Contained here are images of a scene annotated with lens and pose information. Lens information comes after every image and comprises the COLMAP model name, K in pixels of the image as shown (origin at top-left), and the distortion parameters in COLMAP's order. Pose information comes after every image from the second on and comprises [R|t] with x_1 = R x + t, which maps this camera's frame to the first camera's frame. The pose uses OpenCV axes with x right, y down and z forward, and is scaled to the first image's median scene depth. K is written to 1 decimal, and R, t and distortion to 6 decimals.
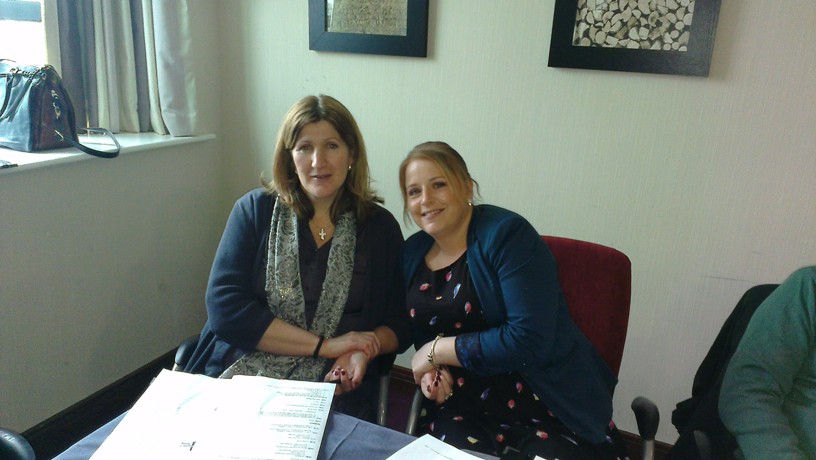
lens RADIAL K [[633.9, 0, 408.0], [0, 633.9, 230.0], [0, 0, 1]] dist [0.148694, -0.215885]
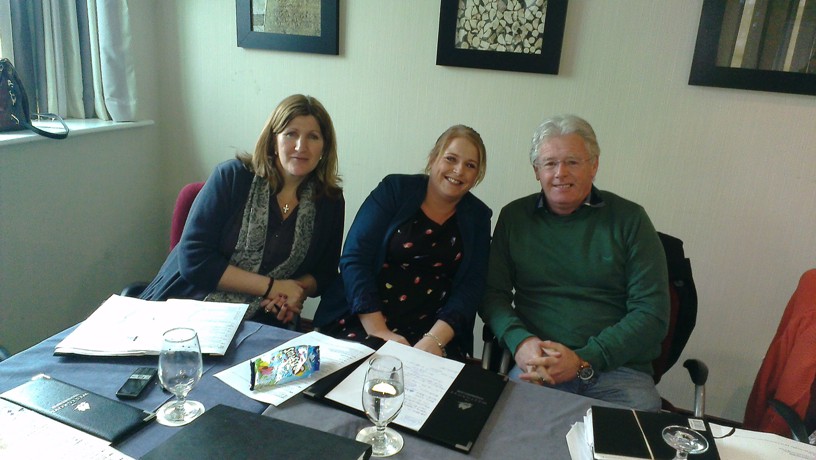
lens RADIAL K [[633.9, 0, 408.0], [0, 633.9, 230.0], [0, 0, 1]] dist [0.148694, -0.215885]
pose [[0.997126, -0.009543, 0.075153, 0.071939], [0.009323, 0.999951, 0.003281, 0.054350], [-0.075180, -0.002571, 0.997167, -0.206365]]
